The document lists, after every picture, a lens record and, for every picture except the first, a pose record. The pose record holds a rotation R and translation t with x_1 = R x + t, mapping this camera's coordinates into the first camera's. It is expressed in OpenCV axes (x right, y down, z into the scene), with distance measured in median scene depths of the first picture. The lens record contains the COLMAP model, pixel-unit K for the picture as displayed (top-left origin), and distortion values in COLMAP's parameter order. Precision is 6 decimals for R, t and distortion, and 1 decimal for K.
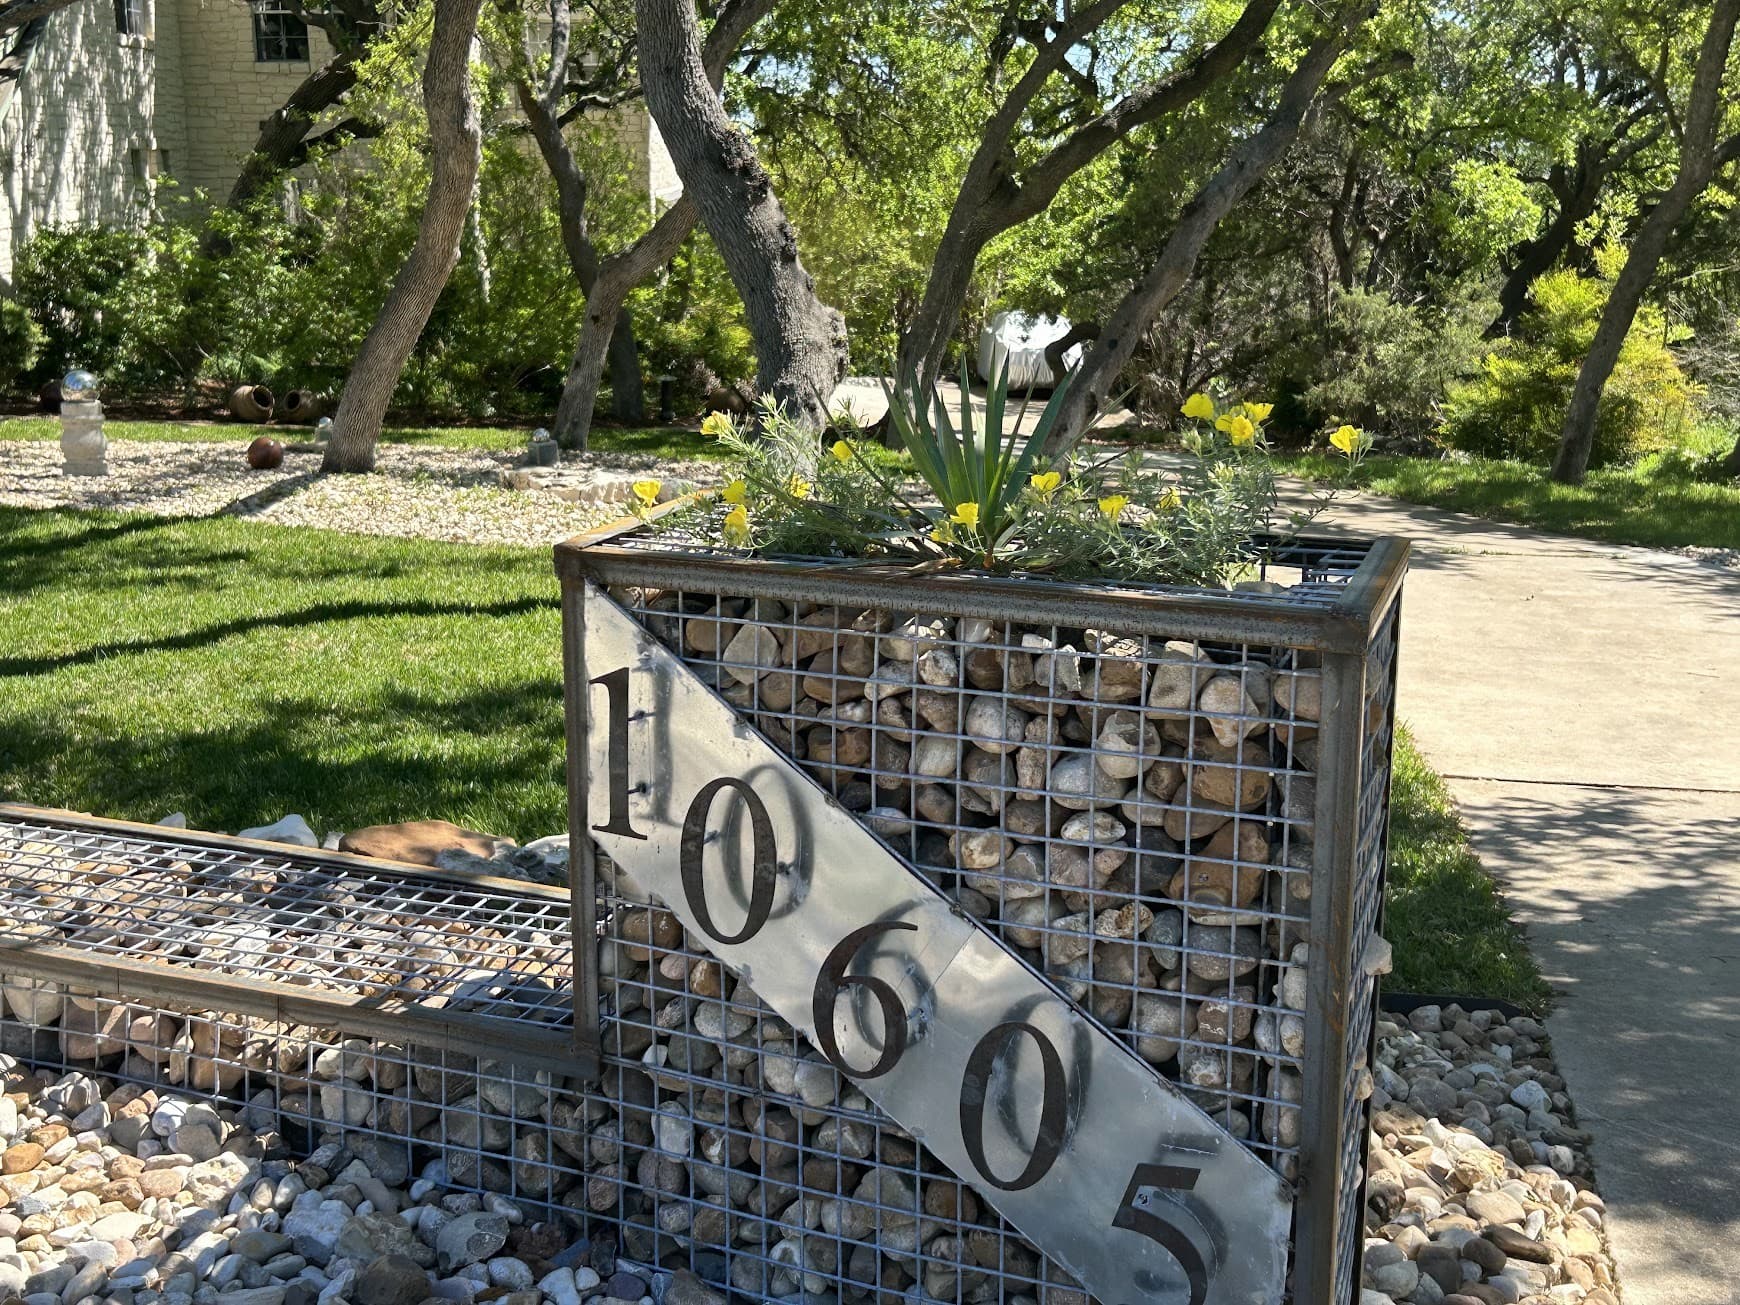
lens RADIAL K [[2297.2, 0, 869.5], [0, 2297.2, 654.8], [0, 0, 1]] dist [0.038633, 0.000000]
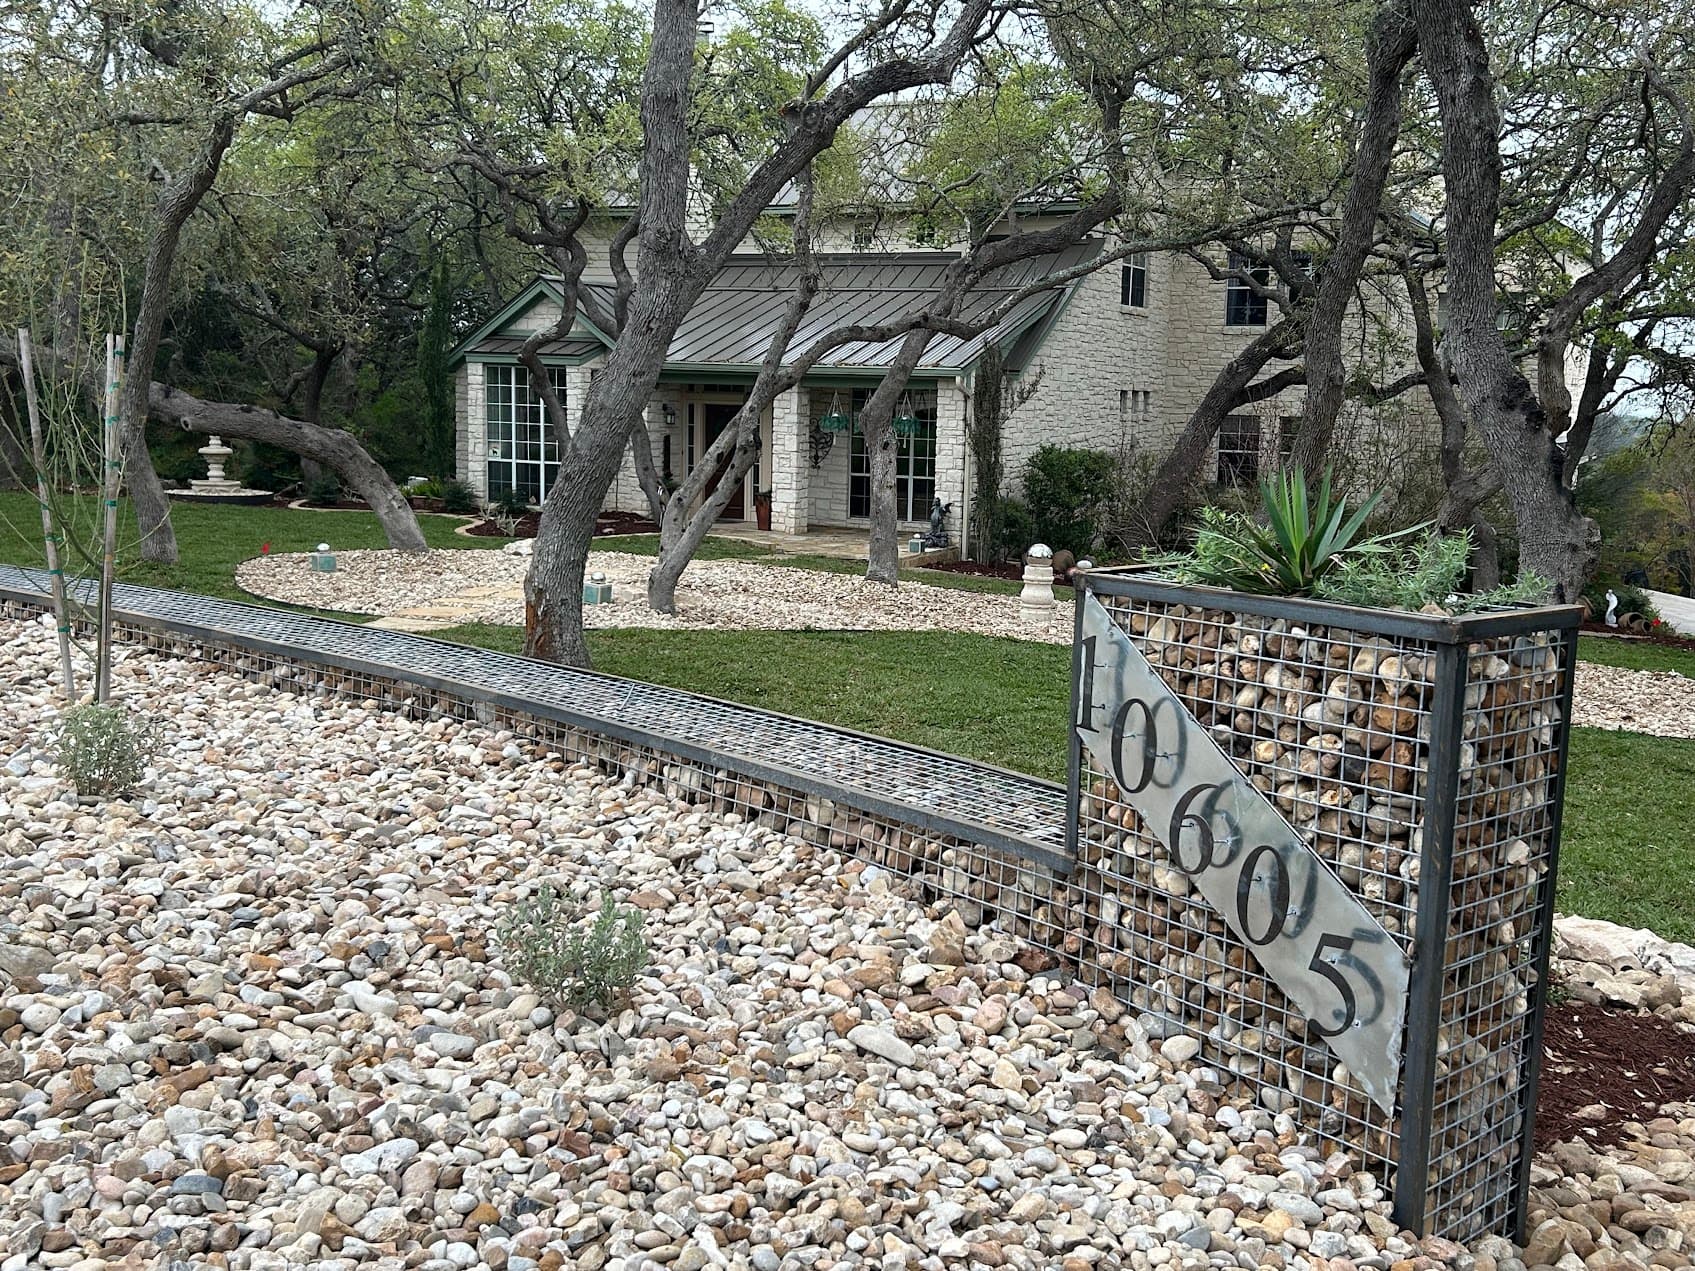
lens RADIAL K [[2237.8, 0, 847.1], [0, 2237.8, 635.5], [0, 0, 1]] dist [0.038633, 0.000000]
pose [[0.871300, 0.069148, -0.485854, 0.587783], [-0.126154, 0.988313, -0.085577, 0.182878], [0.474258, 0.135856, 0.869840, -0.642522]]
